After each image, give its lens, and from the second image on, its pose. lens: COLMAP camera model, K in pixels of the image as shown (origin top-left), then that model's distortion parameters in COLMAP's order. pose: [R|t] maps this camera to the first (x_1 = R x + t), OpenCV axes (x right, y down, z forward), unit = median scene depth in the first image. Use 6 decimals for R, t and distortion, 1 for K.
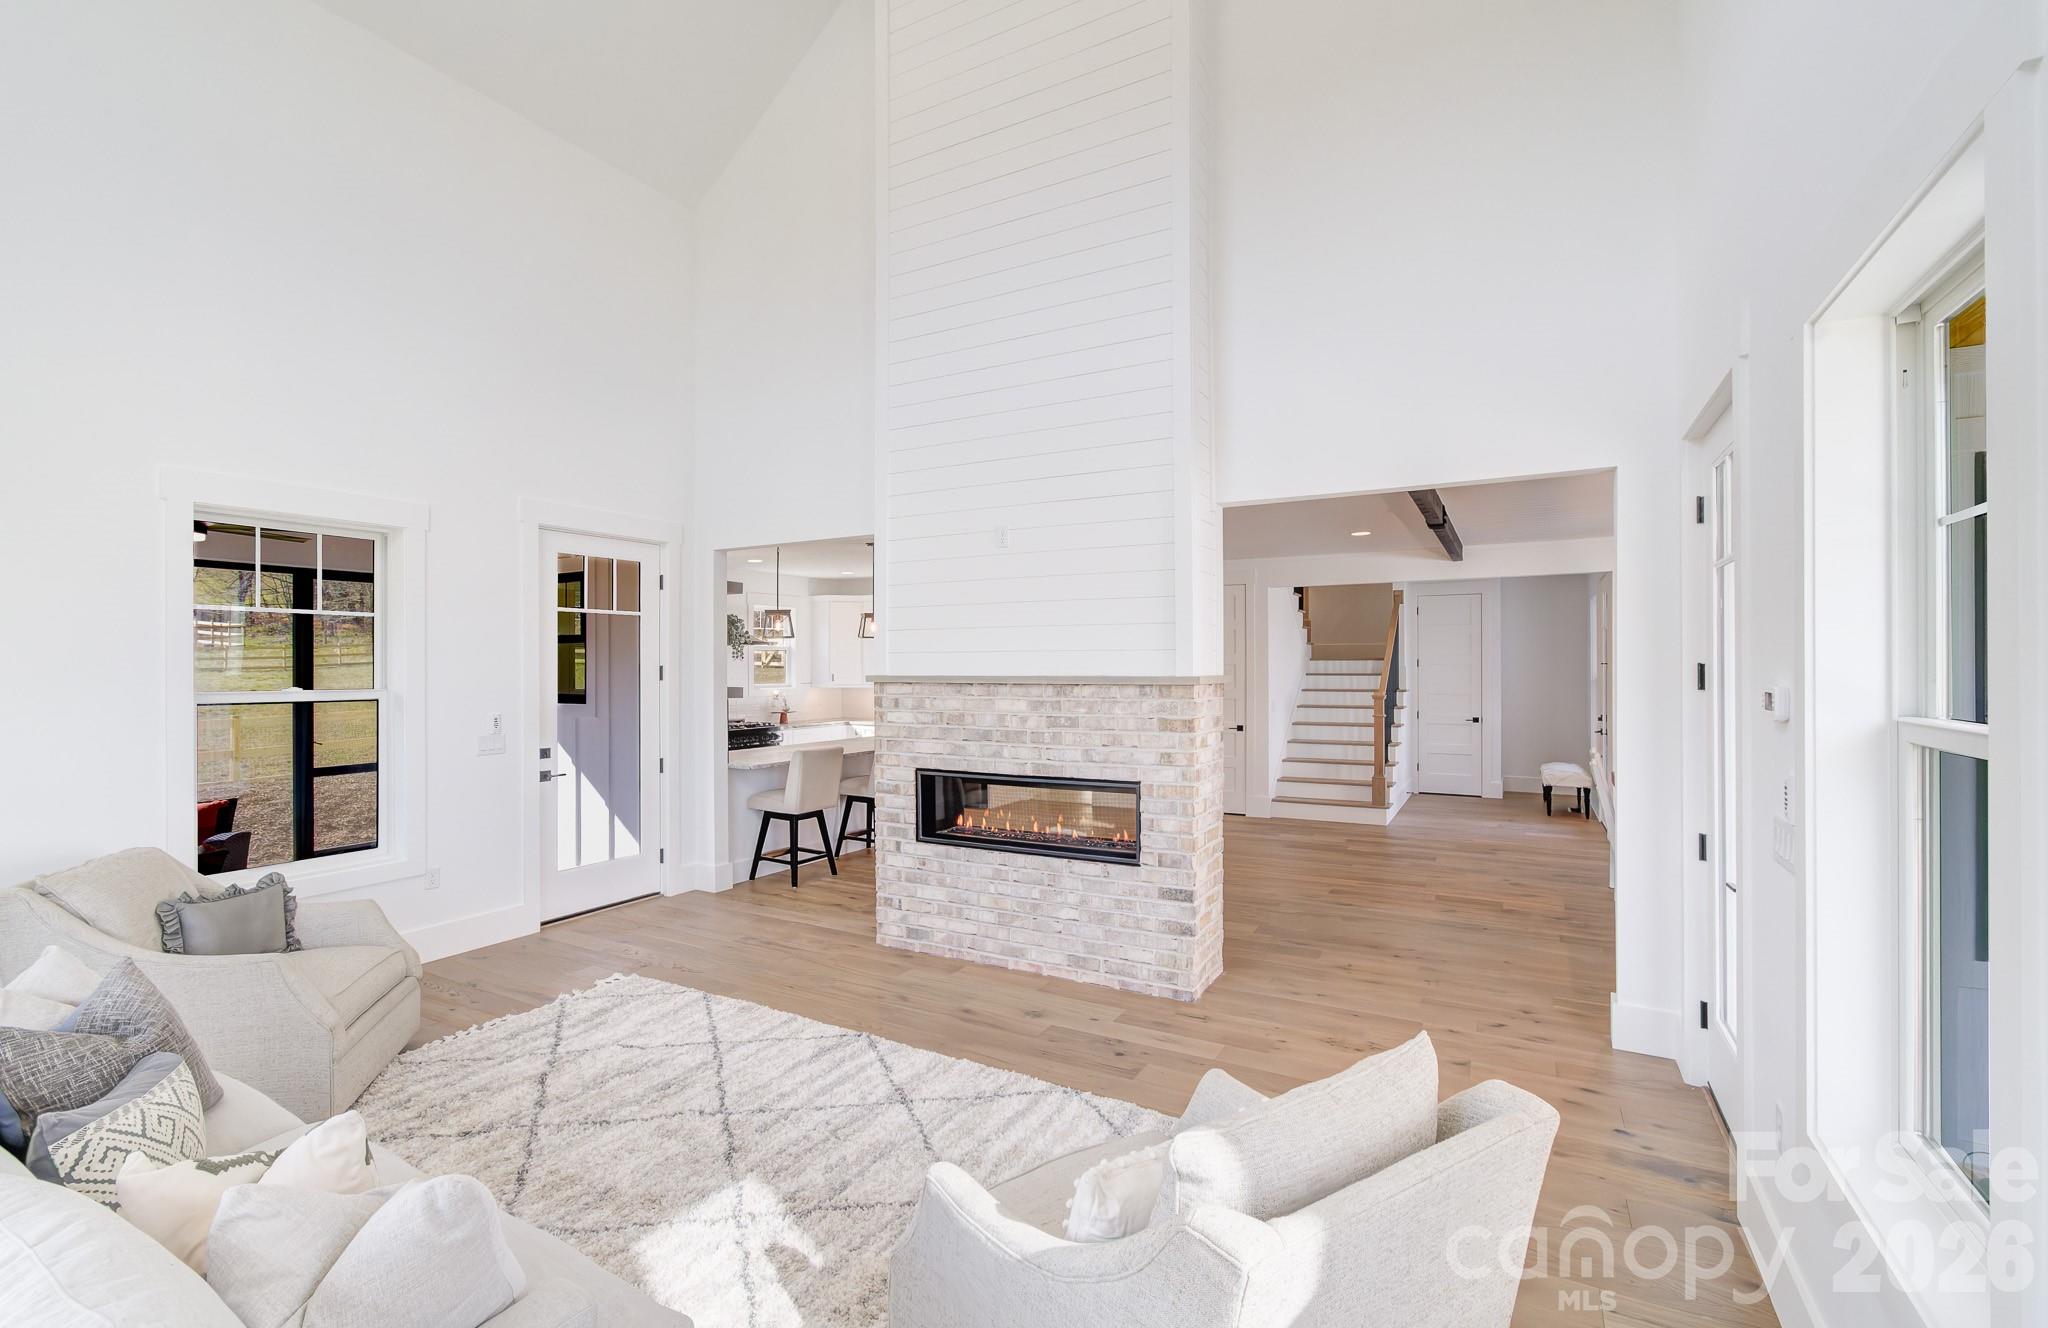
lens RADIAL K [[891.5, 0, 1024.0], [0, 891.5, 664.0], [0, 0, 1]] dist [-0.012363, 0.000142]
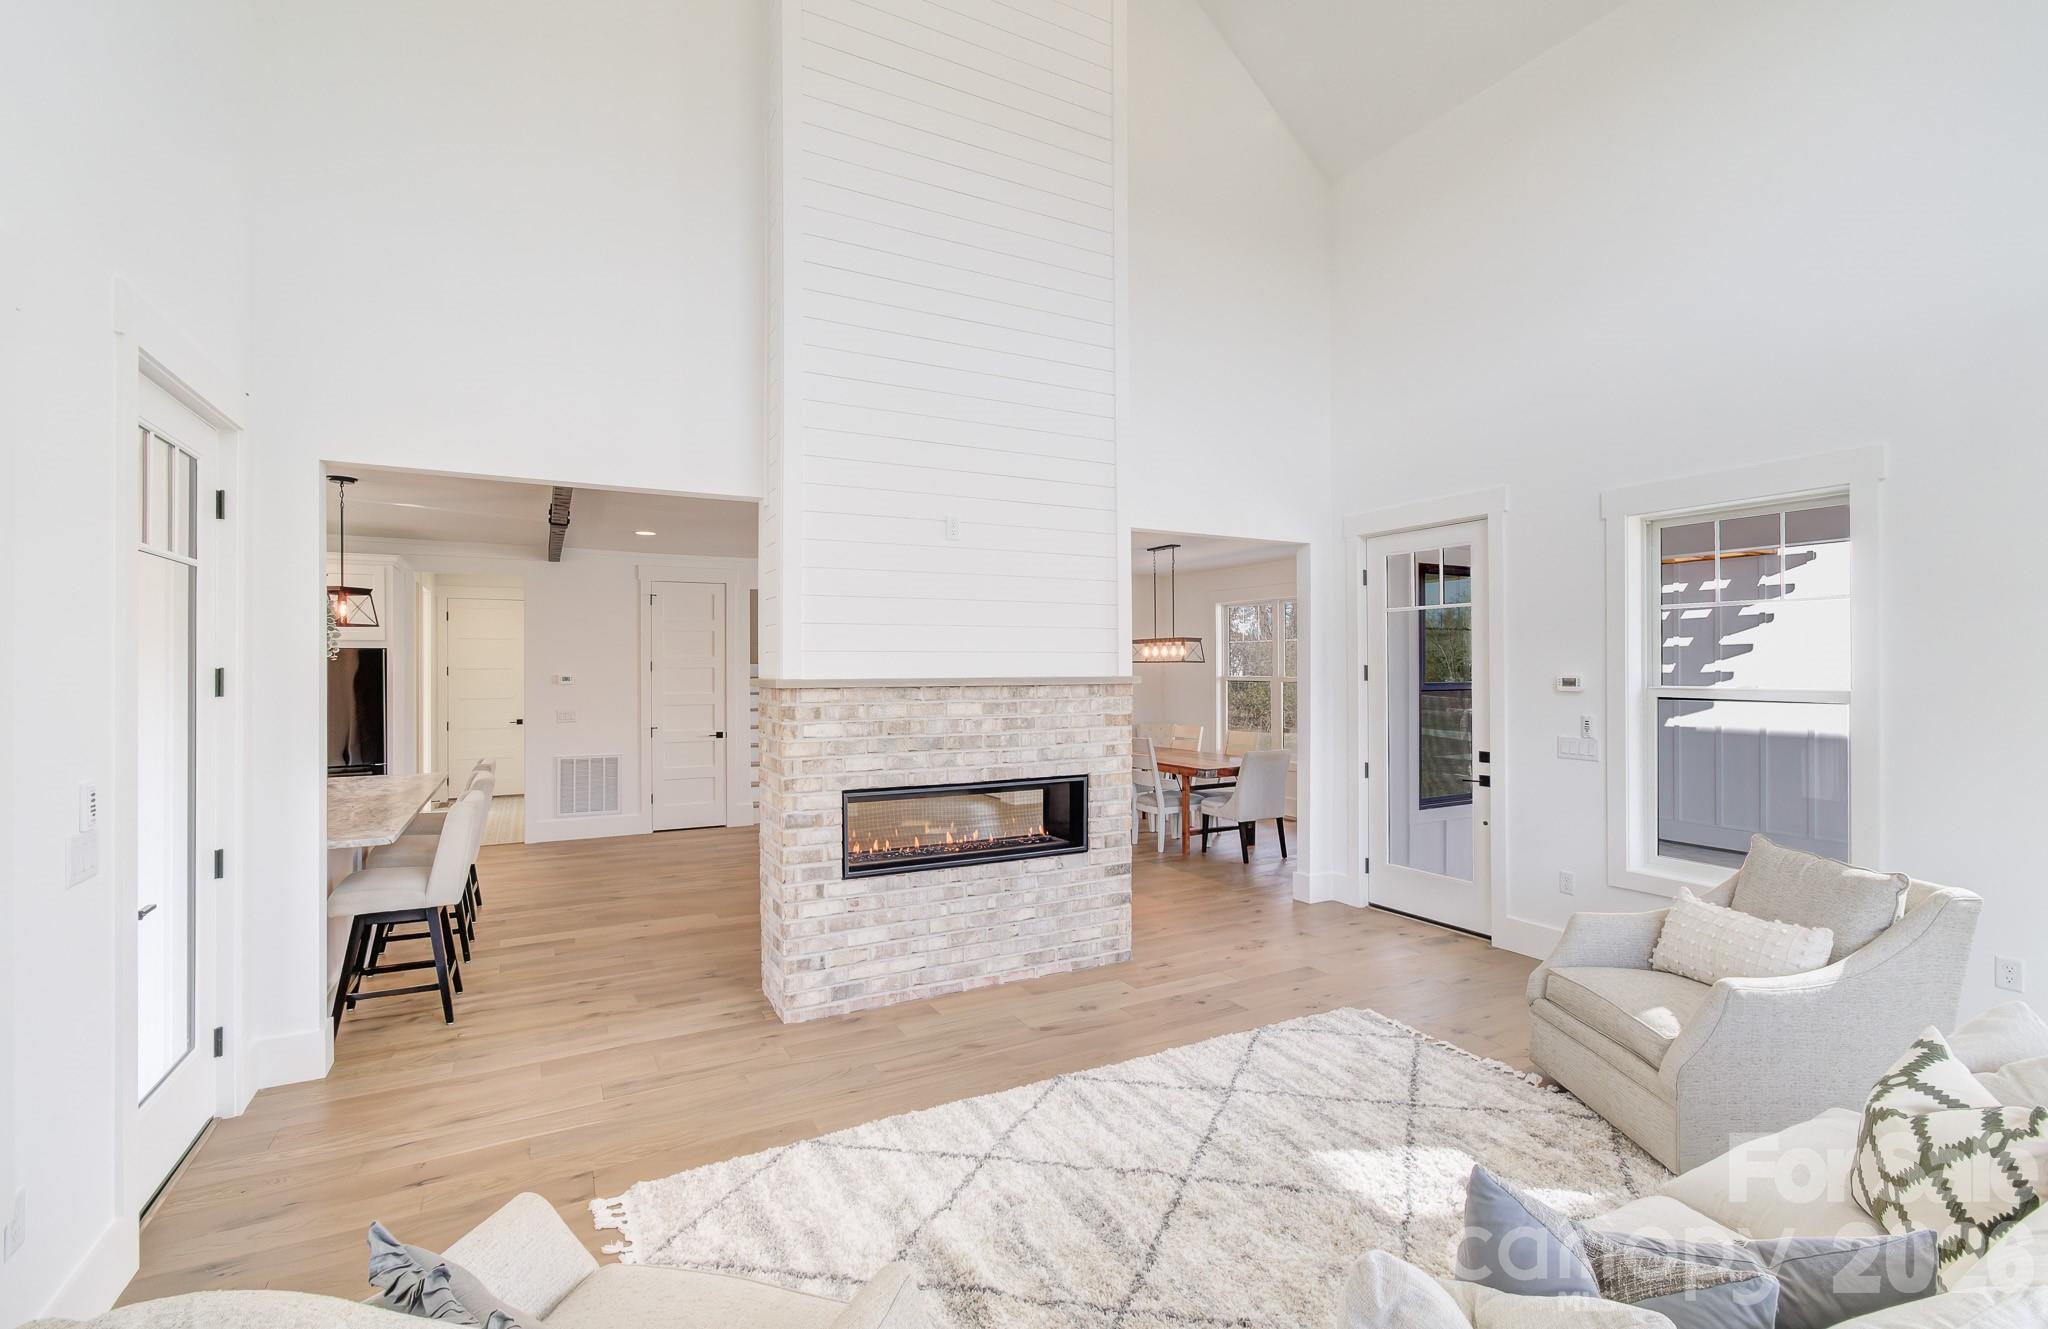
lens RADIAL K [[899.2, 0, 1016.4], [0, 899.2, 665.9], [0, 0, 1]] dist [-0.004141, 0.000237]
pose [[0.542436, 0.004601, 0.840085, -0.762821], [-0.001044, 0.999988, -0.004803, 0.005095], [-0.840097, 0.001728, 0.542434, 0.430472]]
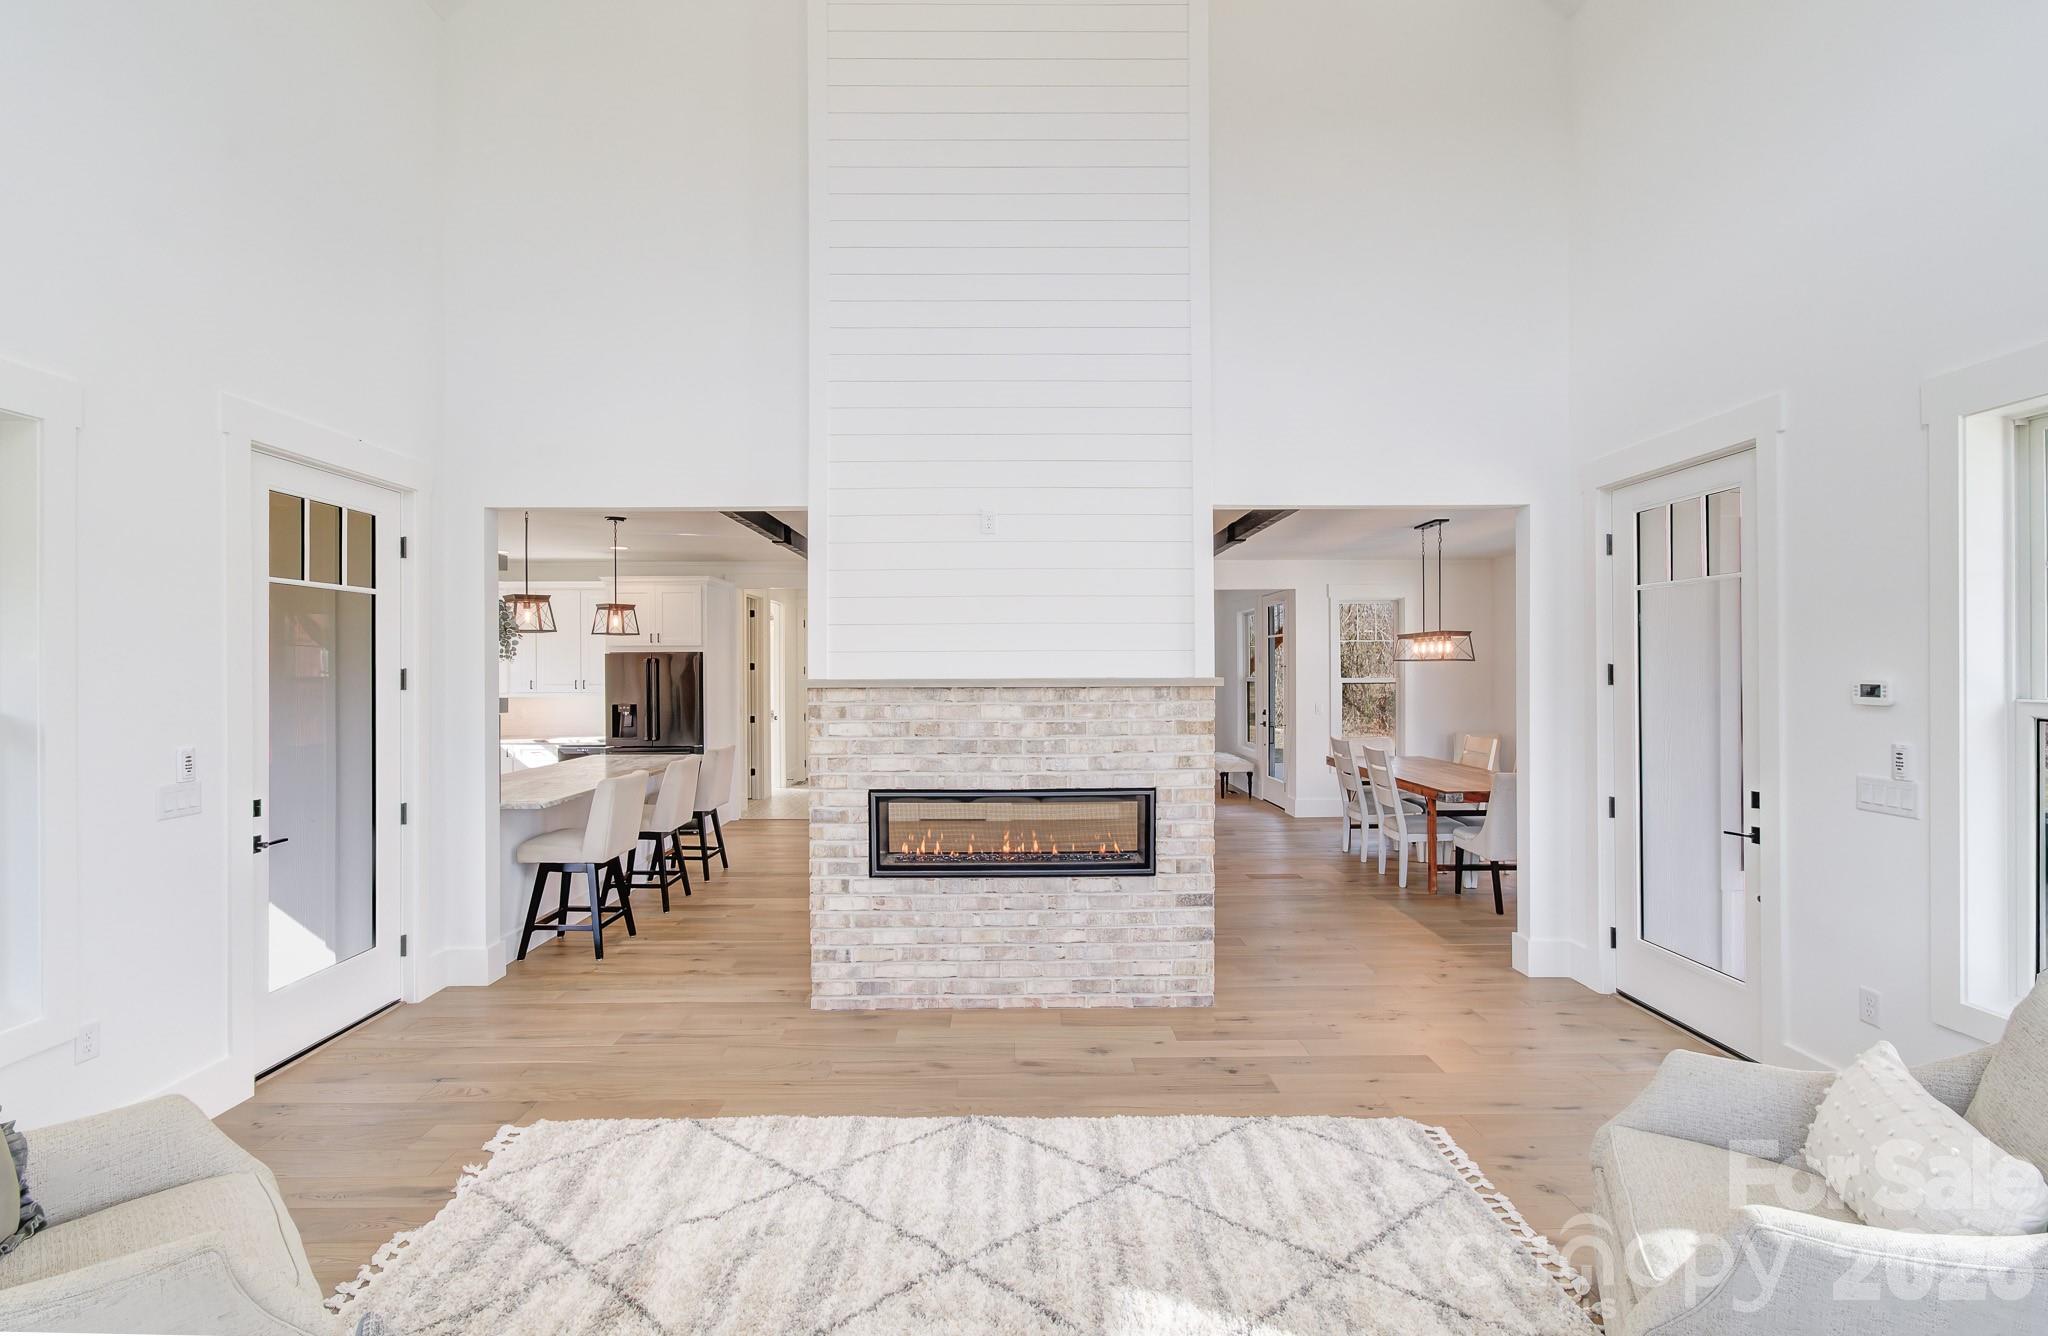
lens RADIAL K [[899.8, 0, 1013.1], [0, 899.8, 668.0], [0, 0, 1]] dist [-0.000501, 0.000336]
pose [[0.870144, 0.000396, 0.492797, -0.437264], [-0.000455, 1.000000, 0.000000, 0.002465], [-0.492797, -0.000224, 0.870144, 0.206657]]
